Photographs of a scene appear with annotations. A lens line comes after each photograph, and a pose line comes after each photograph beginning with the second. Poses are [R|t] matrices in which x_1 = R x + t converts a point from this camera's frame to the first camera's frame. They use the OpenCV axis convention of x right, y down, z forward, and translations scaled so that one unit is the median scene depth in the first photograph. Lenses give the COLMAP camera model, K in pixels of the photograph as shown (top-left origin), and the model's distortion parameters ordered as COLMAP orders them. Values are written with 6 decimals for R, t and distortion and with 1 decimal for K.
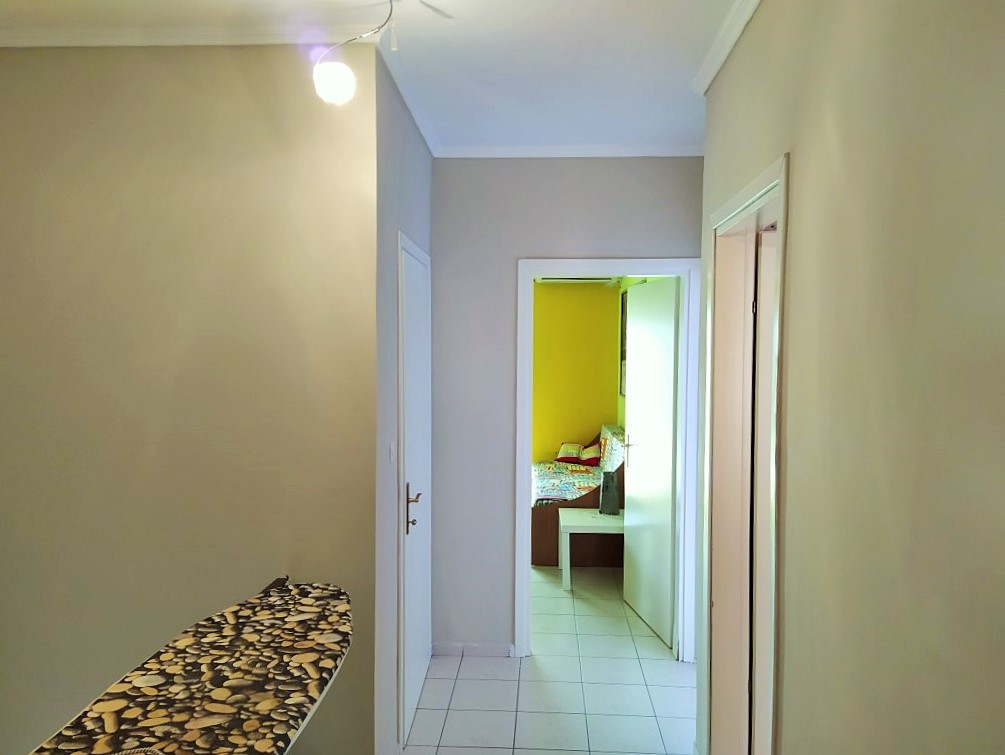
lens RADIAL K [[750.1, 0, 502.2], [0, 750.1, 377.5], [0, 0, 1]] dist [0.056623, -0.020946]
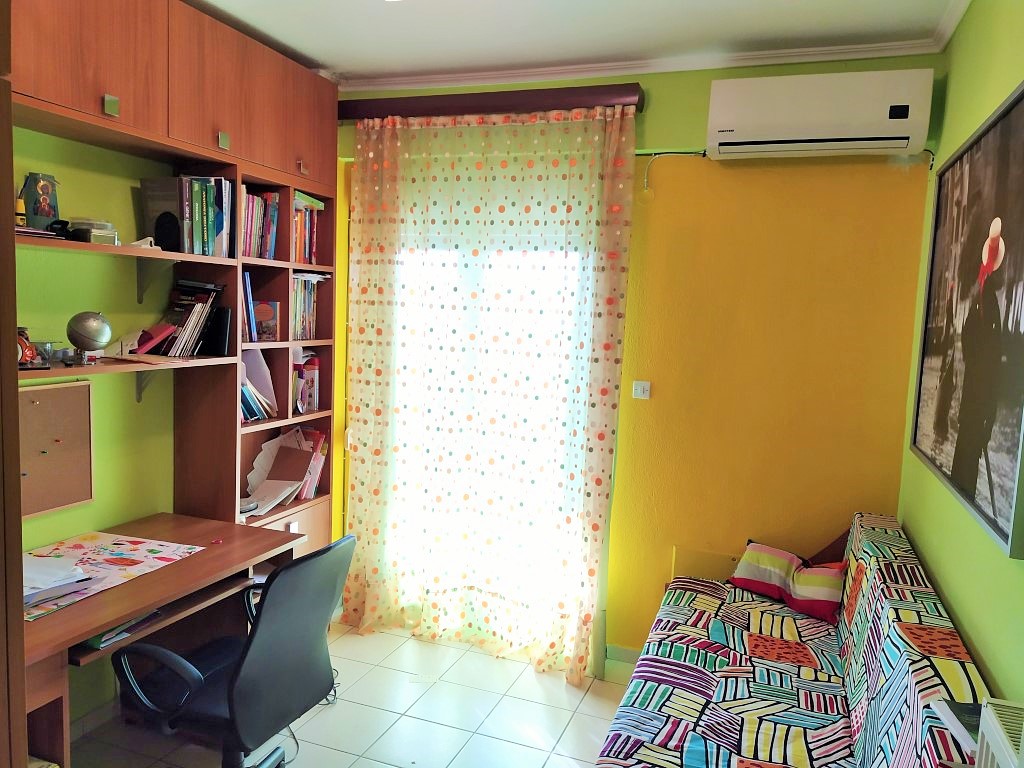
lens RADIAL K [[764.3, 0, 512.6], [0, 764.3, 383.7], [0, 0, 1]] dist [0.056623, -0.020946]
pose [[0.955551, 0.057891, -0.289086, 0.074830], [-0.042358, 0.997317, 0.059706, -0.023539], [0.291767, -0.044807, 0.955439, 0.558929]]
